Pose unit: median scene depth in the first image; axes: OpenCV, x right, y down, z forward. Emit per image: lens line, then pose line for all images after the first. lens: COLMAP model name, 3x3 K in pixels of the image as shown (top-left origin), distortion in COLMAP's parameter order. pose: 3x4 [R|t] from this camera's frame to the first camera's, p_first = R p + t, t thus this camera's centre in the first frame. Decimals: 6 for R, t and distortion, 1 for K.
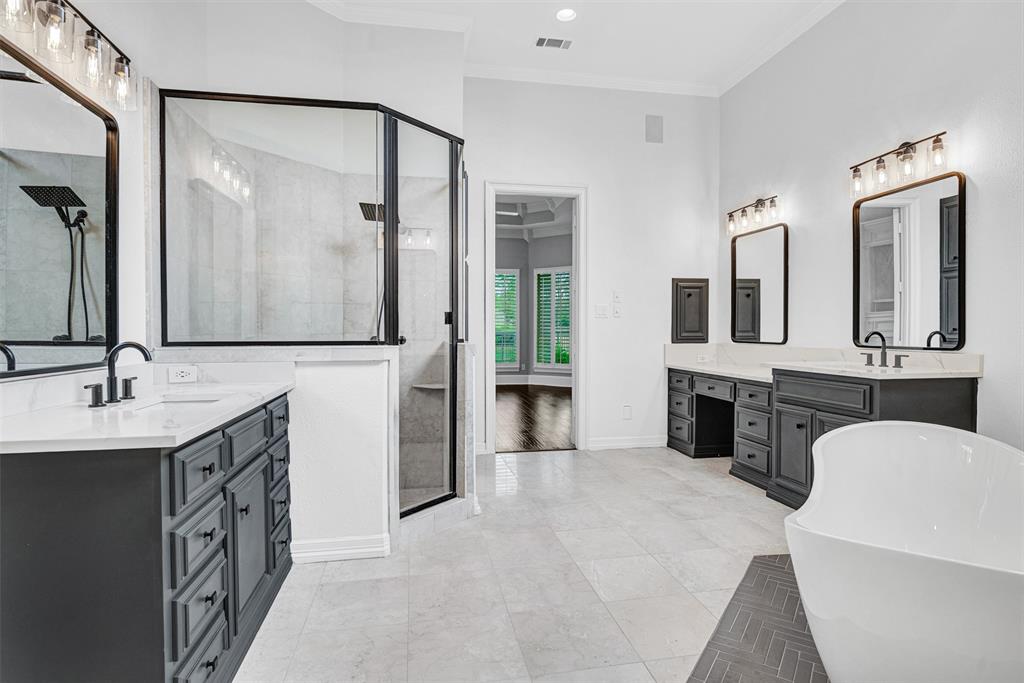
lens RADIAL K [[535.5, 0, 512.4], [0, 535.5, 338.1], [0, 0, 1]] dist [-0.013329, 0.001500]
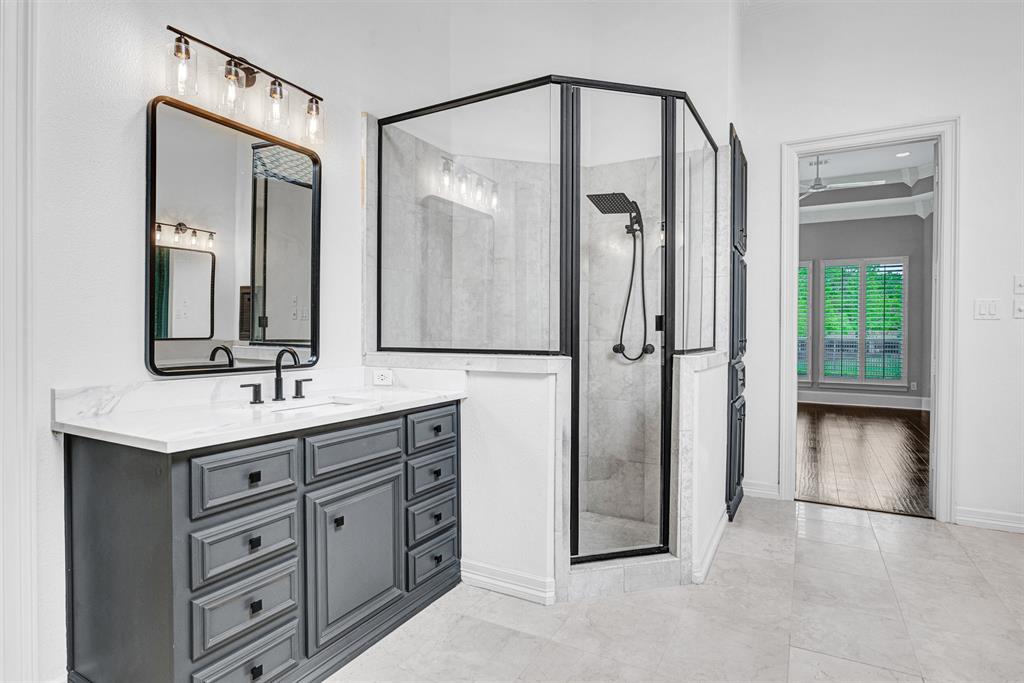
lens RADIAL K [[535.5, 0, 512.4], [0, 535.5, 338.1], [0, 0, 1]] dist [-0.013329, 0.001500]
pose [[0.771055, 0.009769, -0.636693, 0.247742], [-0.014702, 0.999889, -0.002463, -0.011906], [0.636599, 0.011260, 0.771113, 0.296167]]
